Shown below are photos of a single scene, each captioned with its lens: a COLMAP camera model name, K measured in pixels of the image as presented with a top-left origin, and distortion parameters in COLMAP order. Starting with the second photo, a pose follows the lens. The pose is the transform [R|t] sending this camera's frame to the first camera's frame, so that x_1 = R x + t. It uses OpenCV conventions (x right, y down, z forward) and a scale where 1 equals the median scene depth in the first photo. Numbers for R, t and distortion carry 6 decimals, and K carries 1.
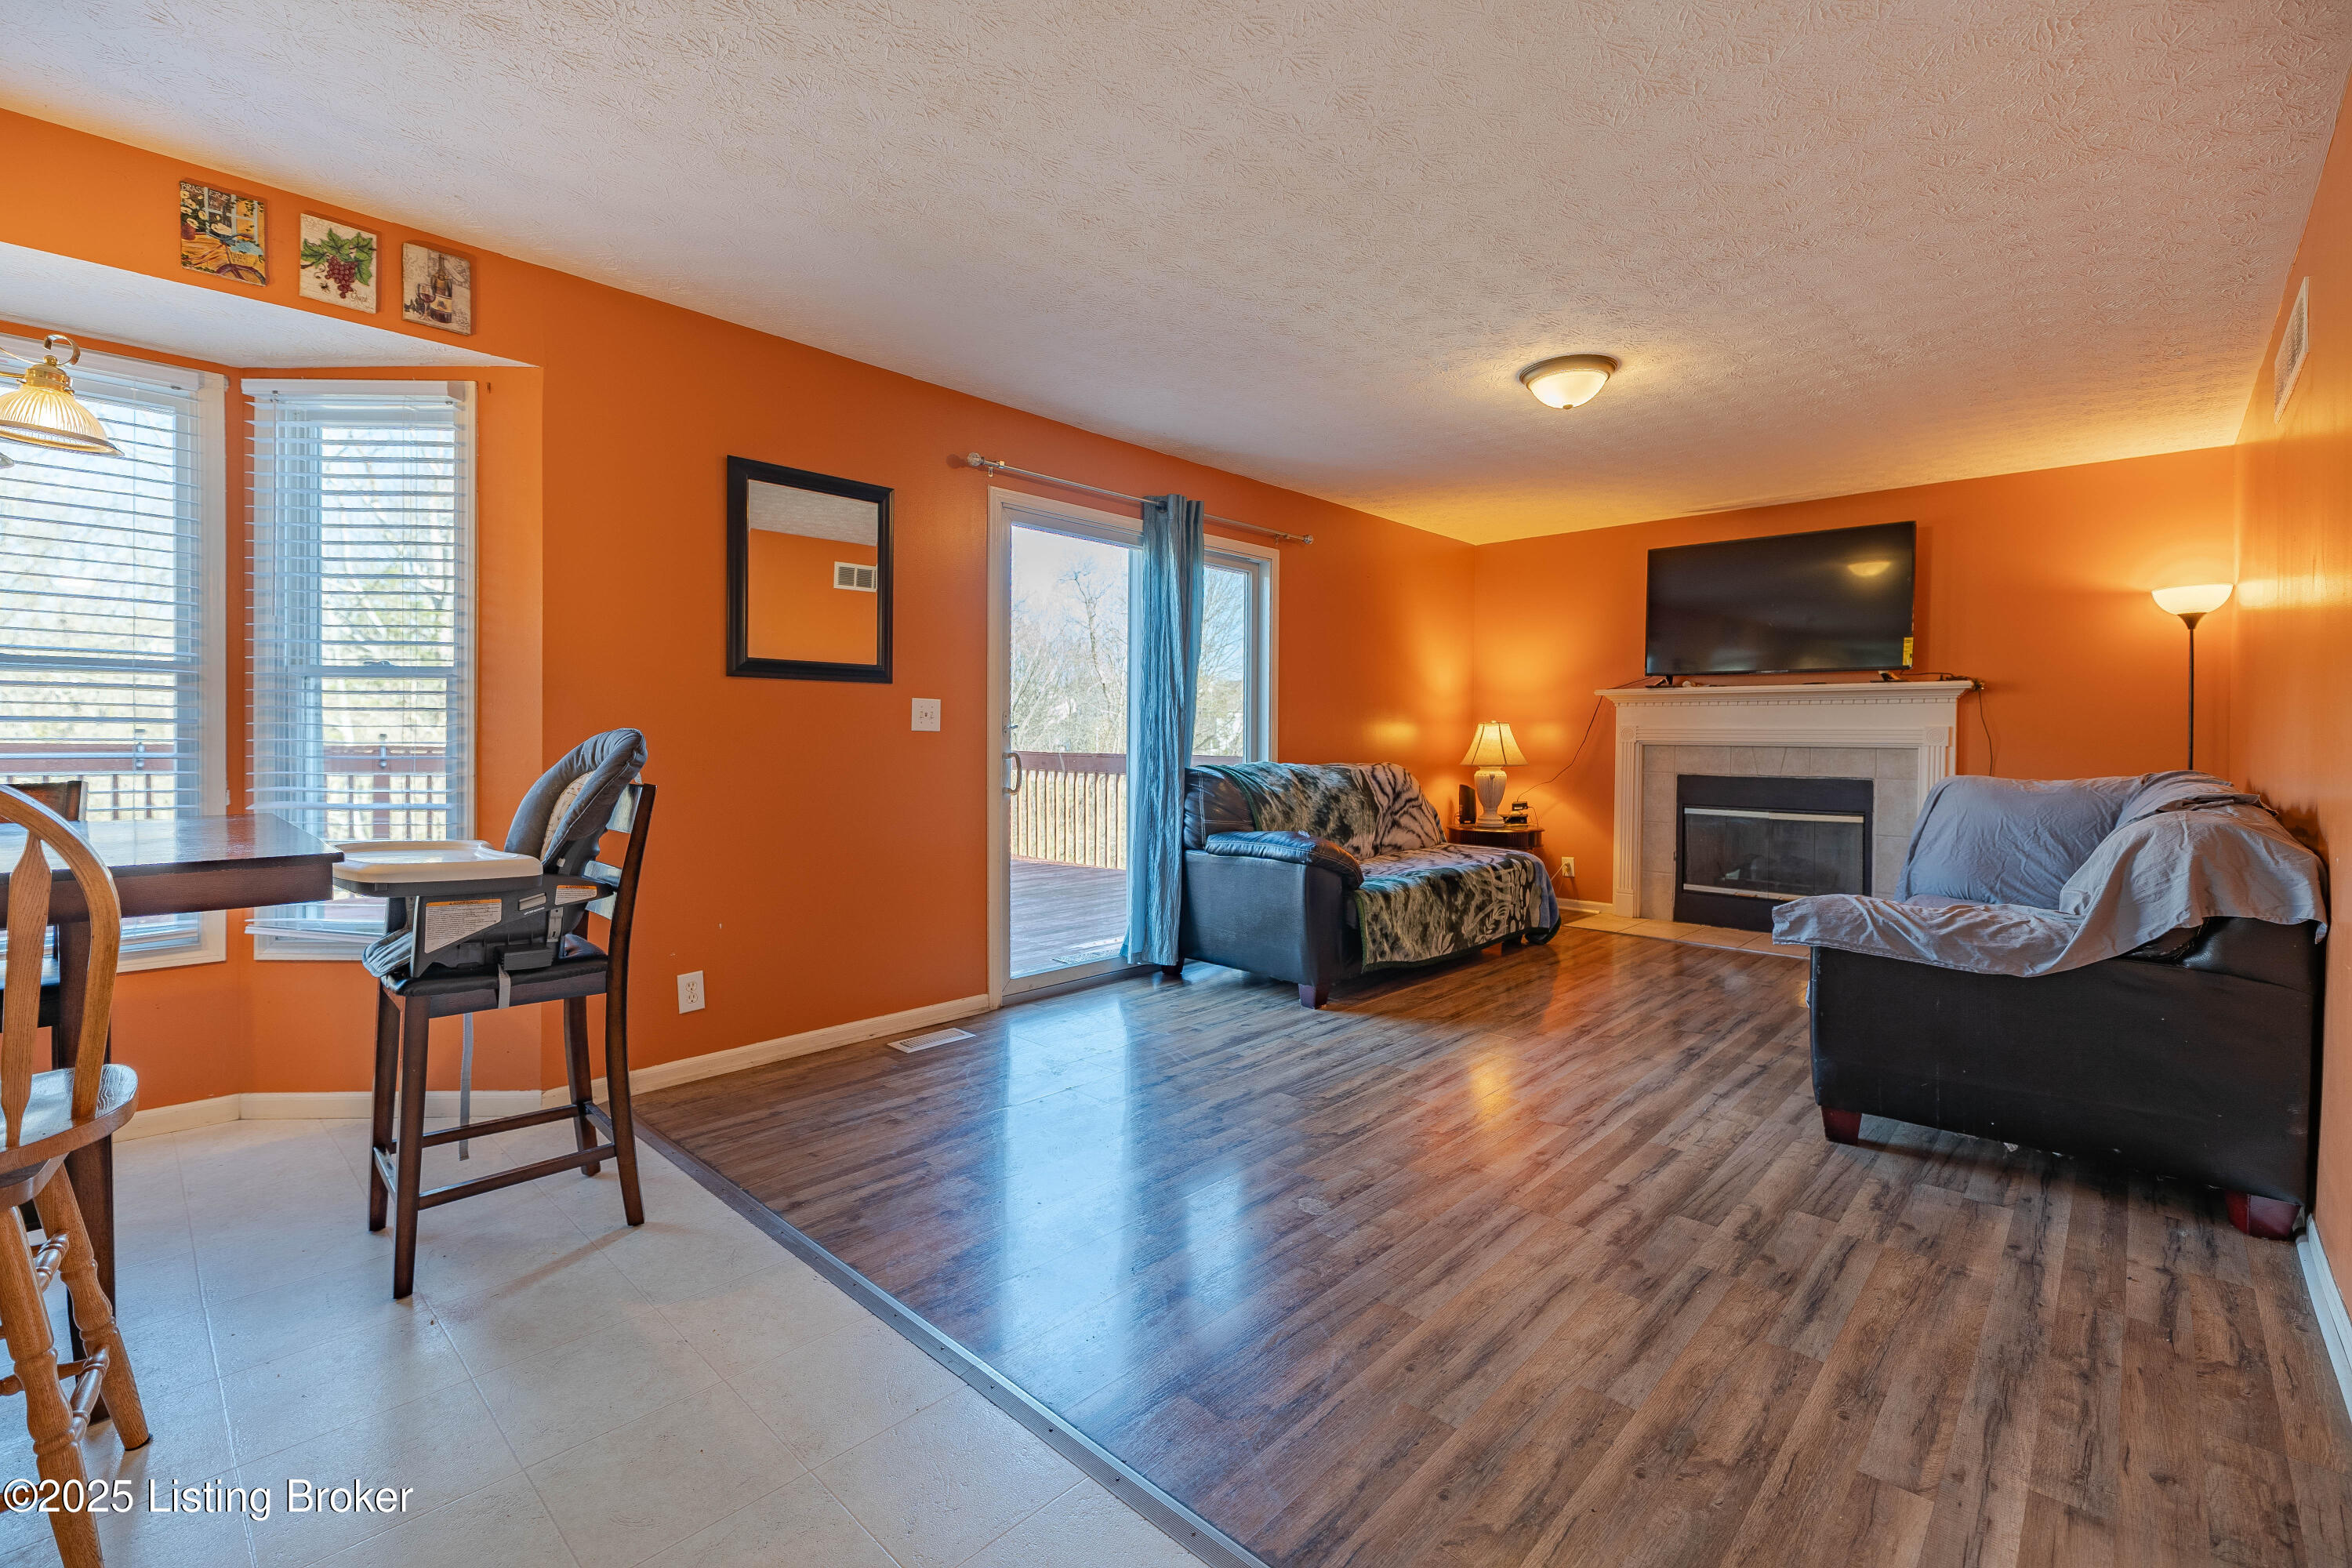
lens RADIAL K [[1005.1, 0, 1149.0], [0, 1005.1, 756.4], [0, 0, 1]] dist [-0.000534, -0.000097]
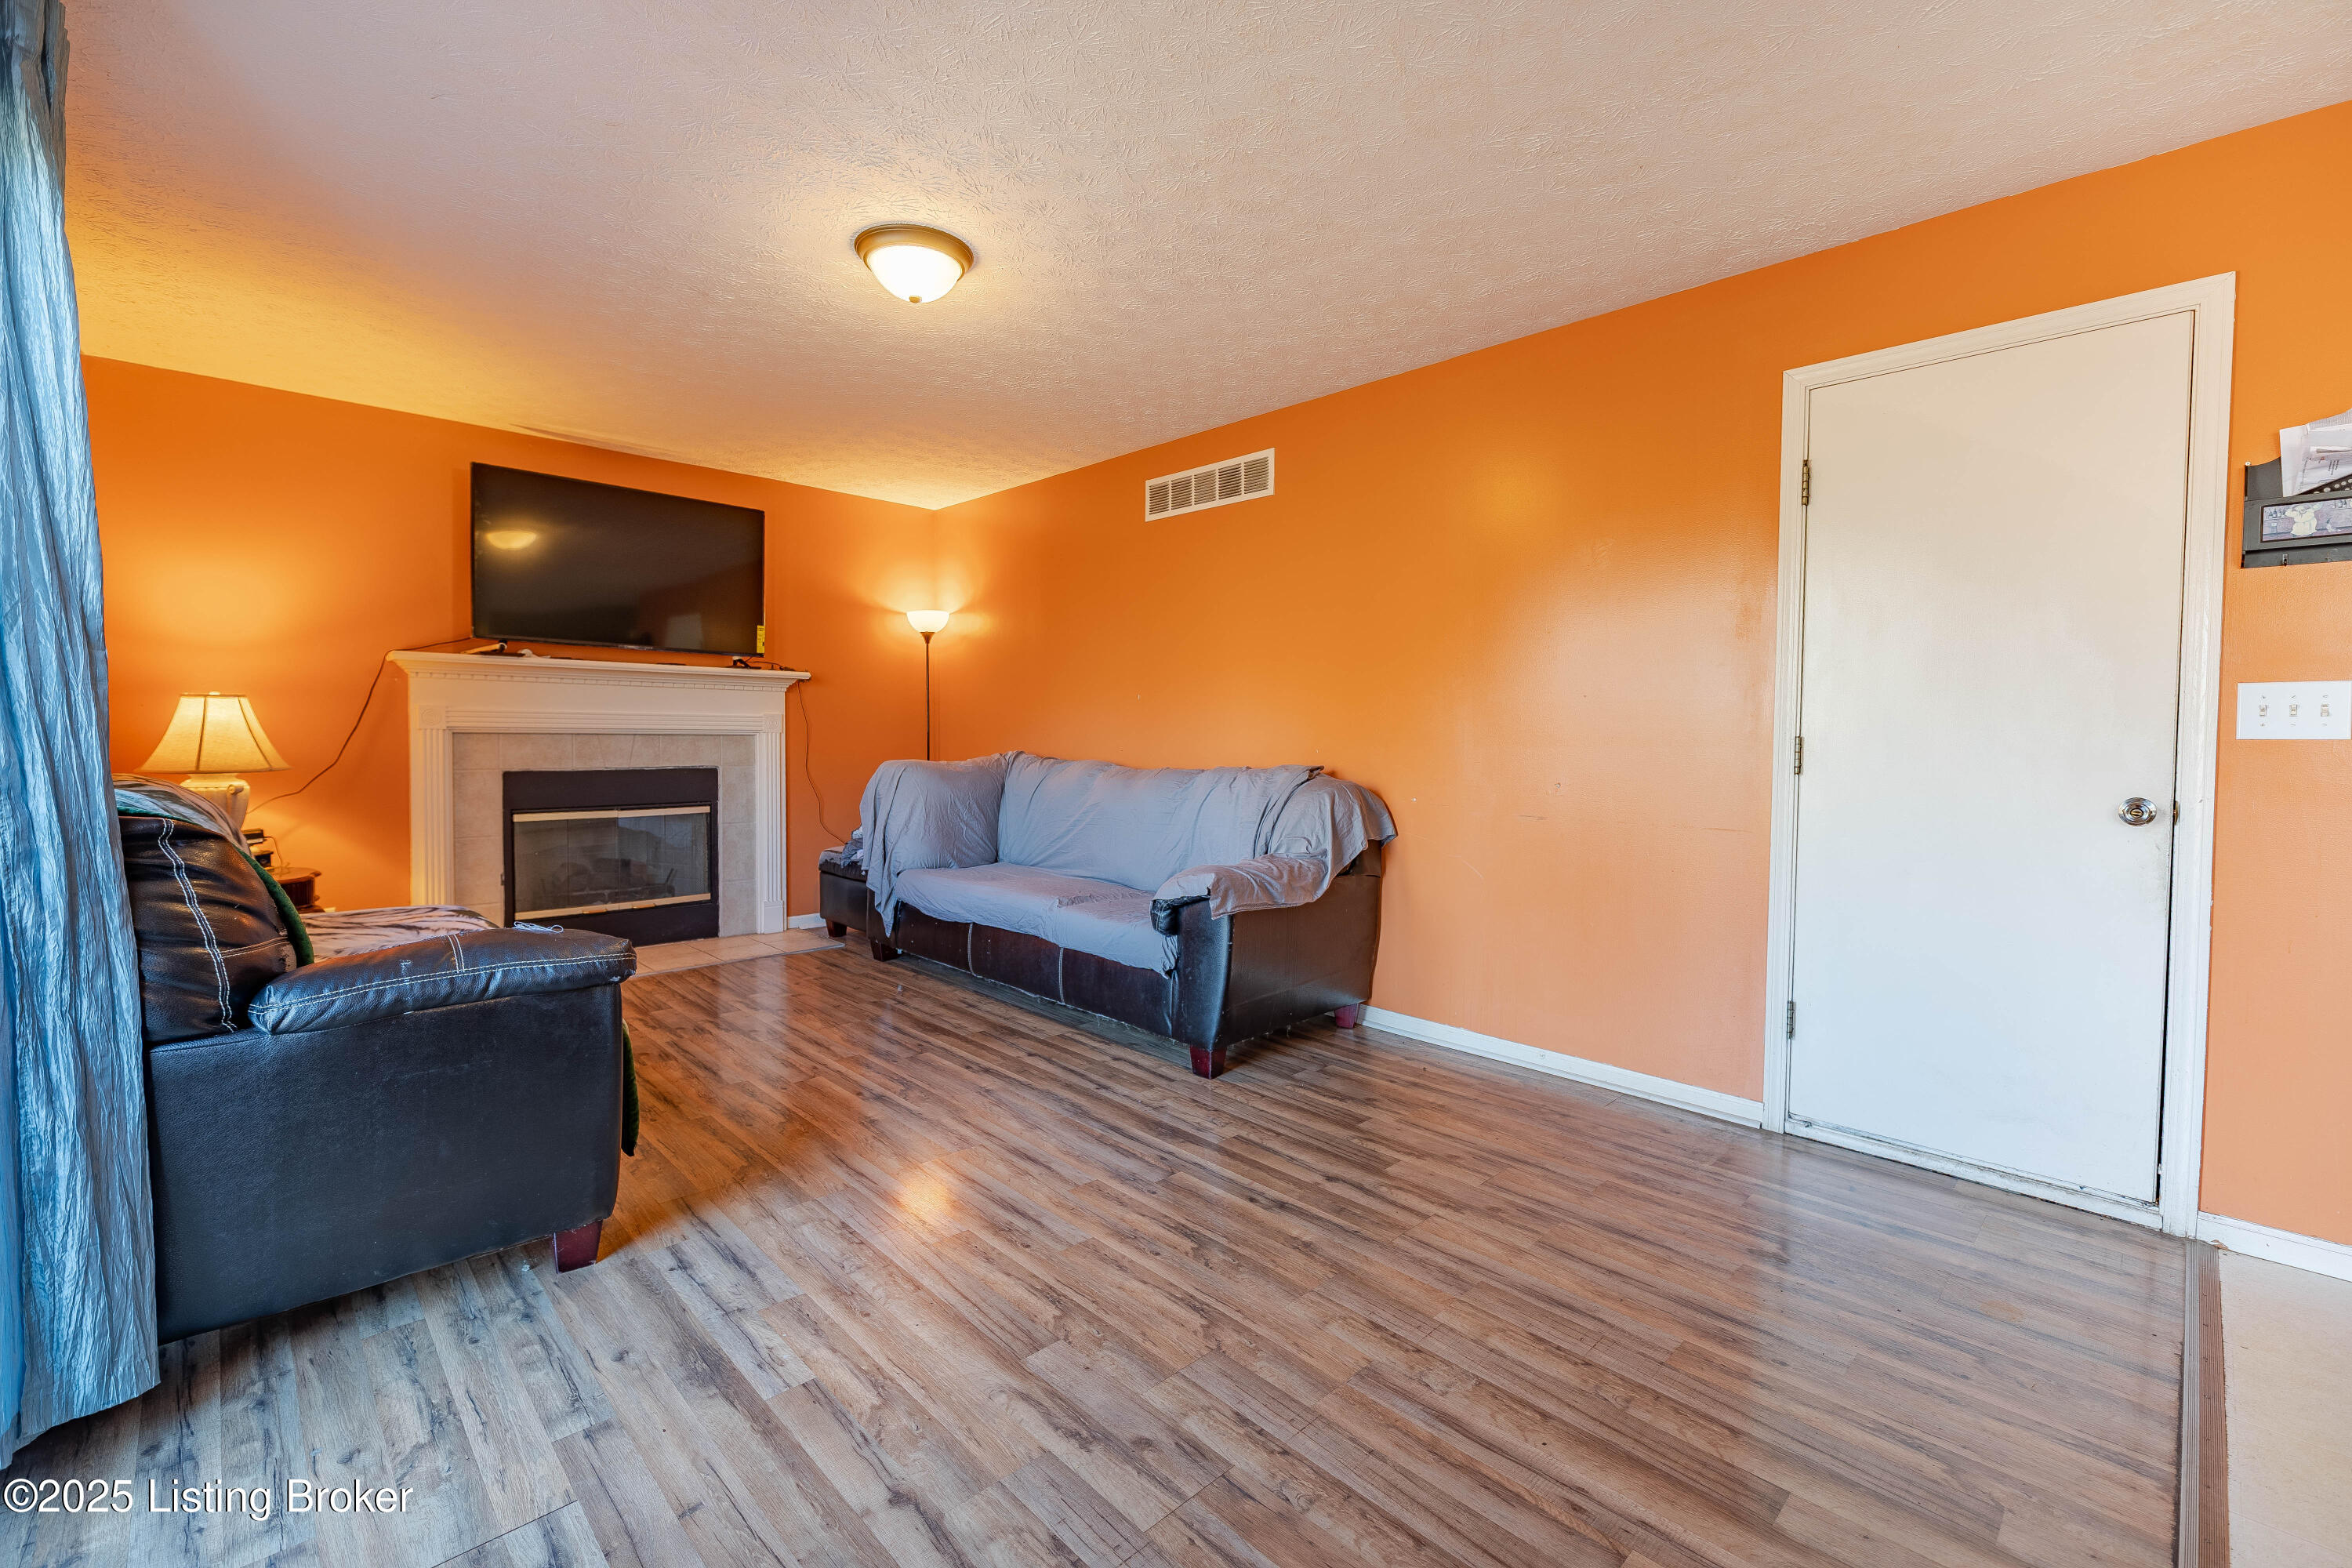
lens RADIAL K [[1013.5, 0, 1176.0], [0, 1013.5, 784.0], [0, 0, 1]] dist [-0.001787, -0.000302]
pose [[0.029084, -0.056581, 0.997974, -0.414972], [0.008375, 0.998375, 0.056360, -0.021023], [-0.999542, 0.006719, 0.029510, 0.881537]]
